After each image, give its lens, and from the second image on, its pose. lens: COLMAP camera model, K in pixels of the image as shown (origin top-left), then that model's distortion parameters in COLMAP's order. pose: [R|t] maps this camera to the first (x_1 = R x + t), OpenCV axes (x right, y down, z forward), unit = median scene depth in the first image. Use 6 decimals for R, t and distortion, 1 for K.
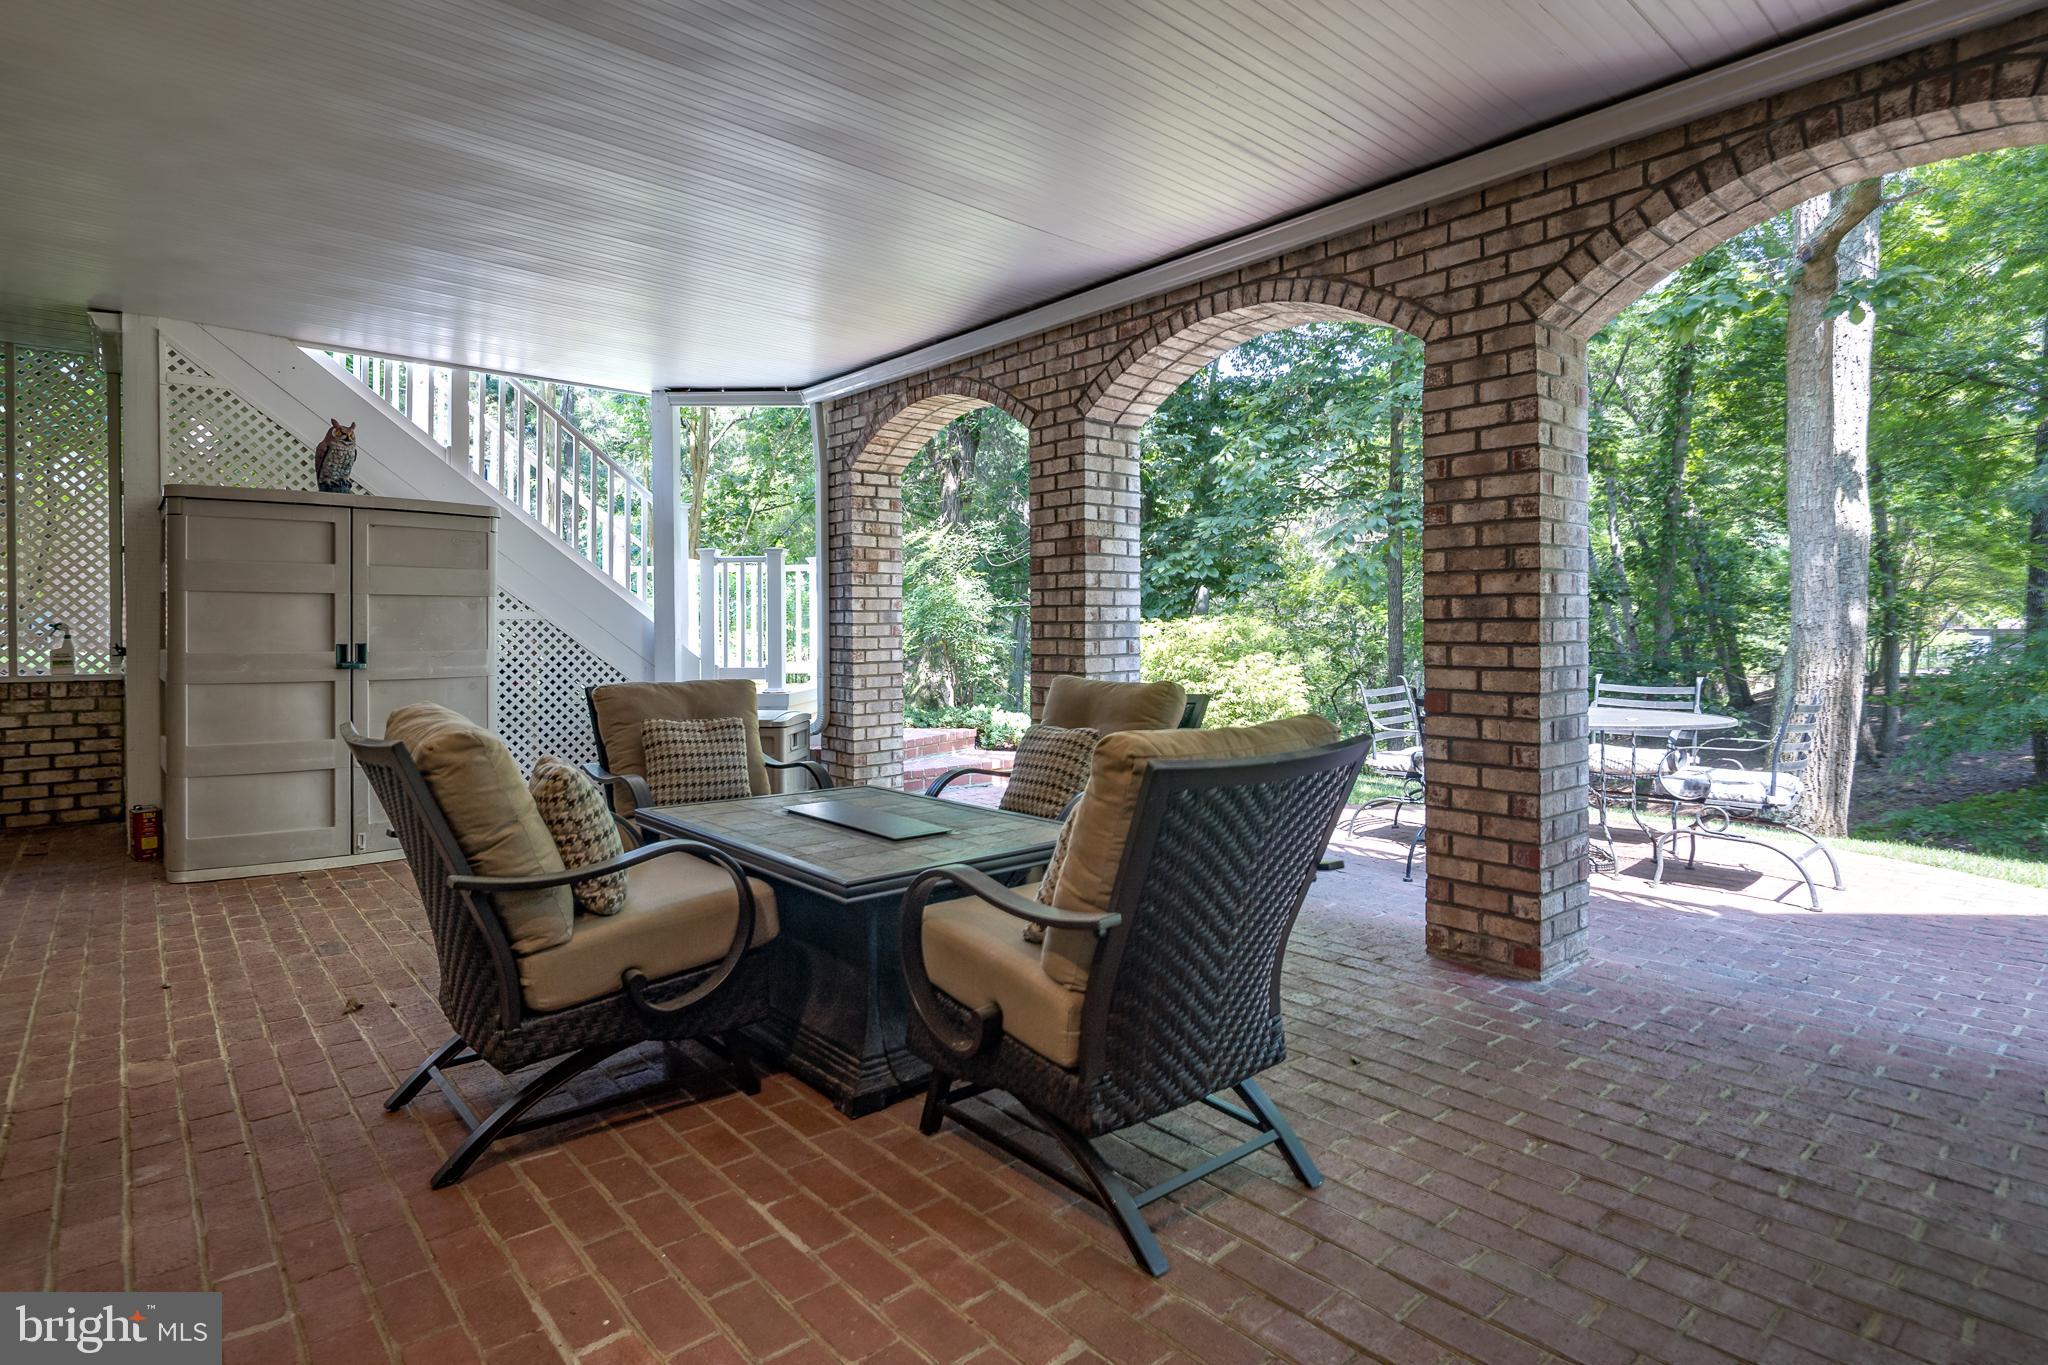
lens RADIAL K [[1045.9, 0, 1017.9], [0, 1045.9, 643.3], [0, 0, 1]] dist [0.003614, 0.000162]
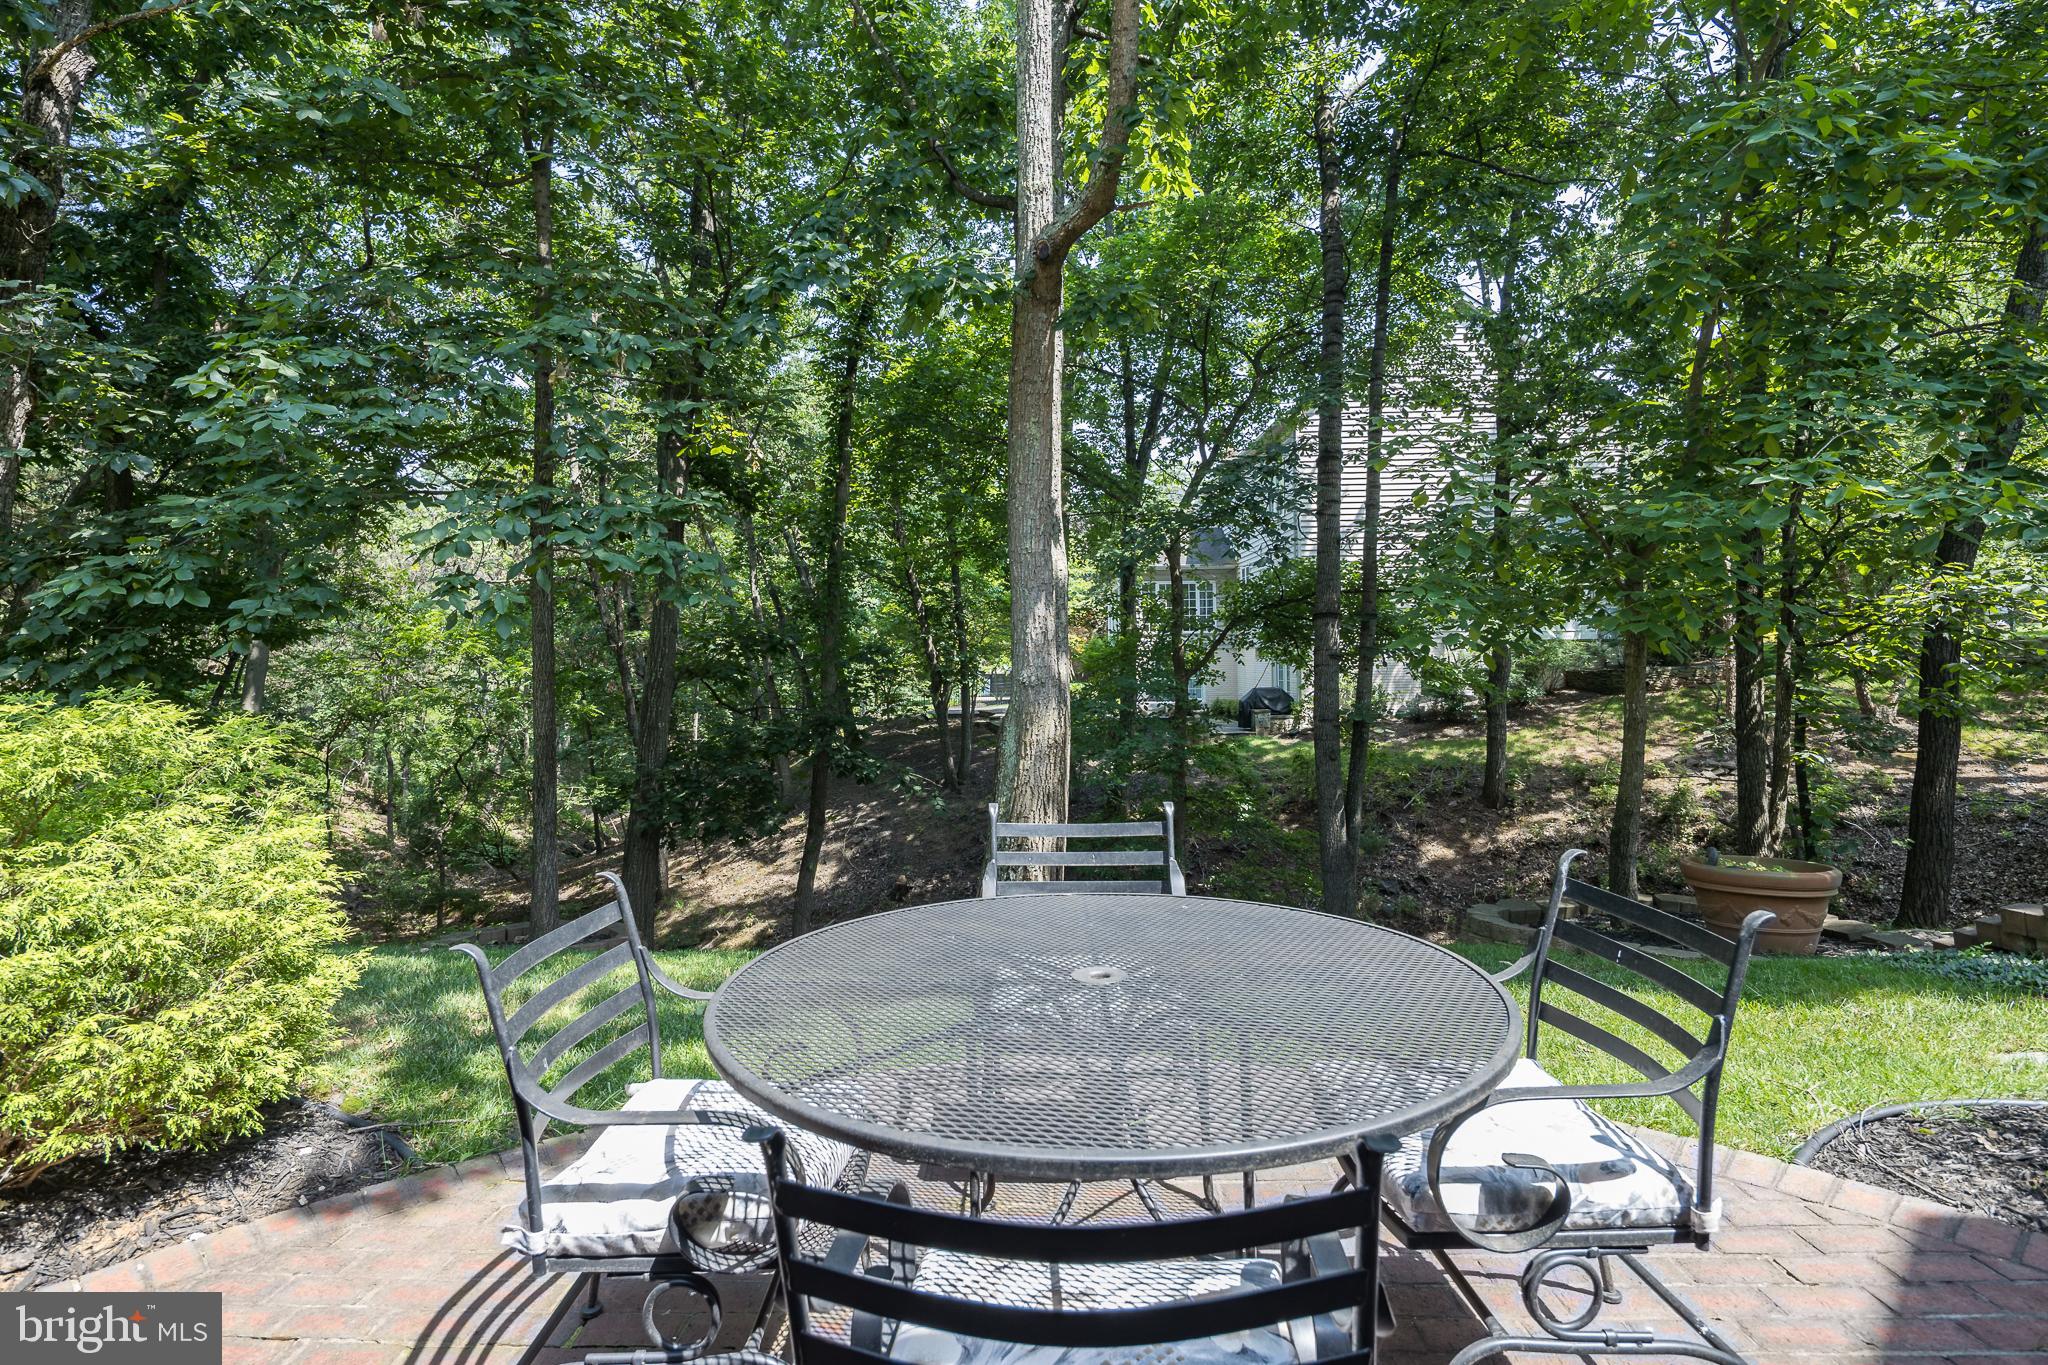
lens RADIAL K [[992.4, 0, 1012.2], [0, 992.4, 663.9], [0, 0, 1]] dist [0.000529, -0.000466]
pose [[0.697303, -0.004053, 0.716765, 0.267787], [0.023722, 0.999567, -0.017426, -0.035468], [-0.716383, 0.029155, 0.697097, 0.801058]]
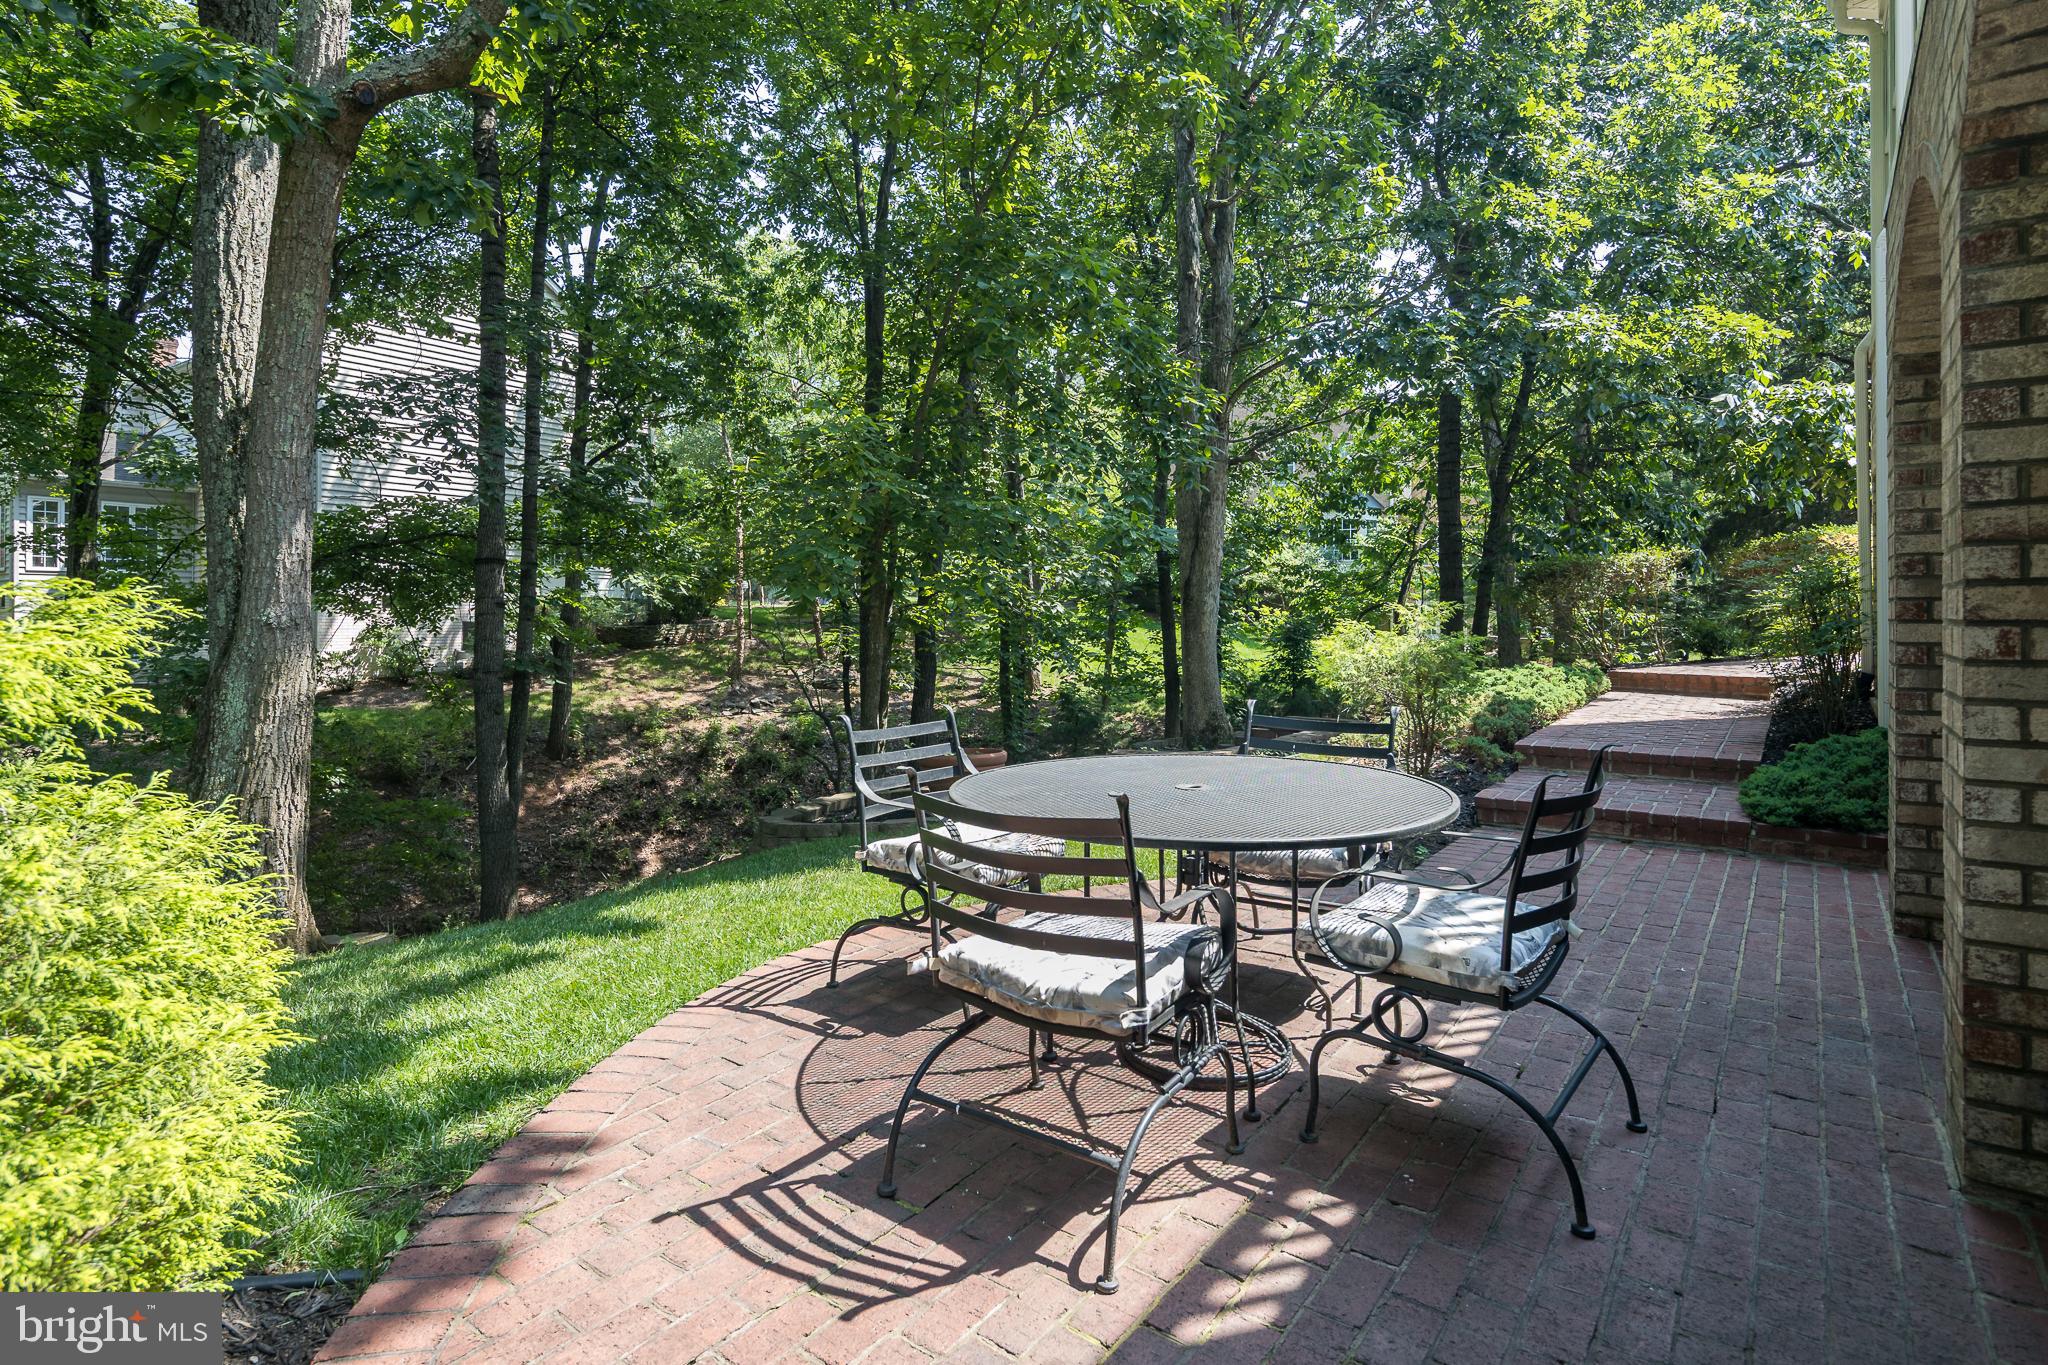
lens RADIAL K [[1011.8, 0, 1011.9], [0, 1011.8, 633.3], [0, 0, 1]] dist [-0.001678, -0.000190]
pose [[-0.191683, -0.010821, 0.981397, 0.010082], [0.015489, 0.999781, 0.014049, -0.026373], [-0.981335, 0.017894, -0.191473, 1.223012]]
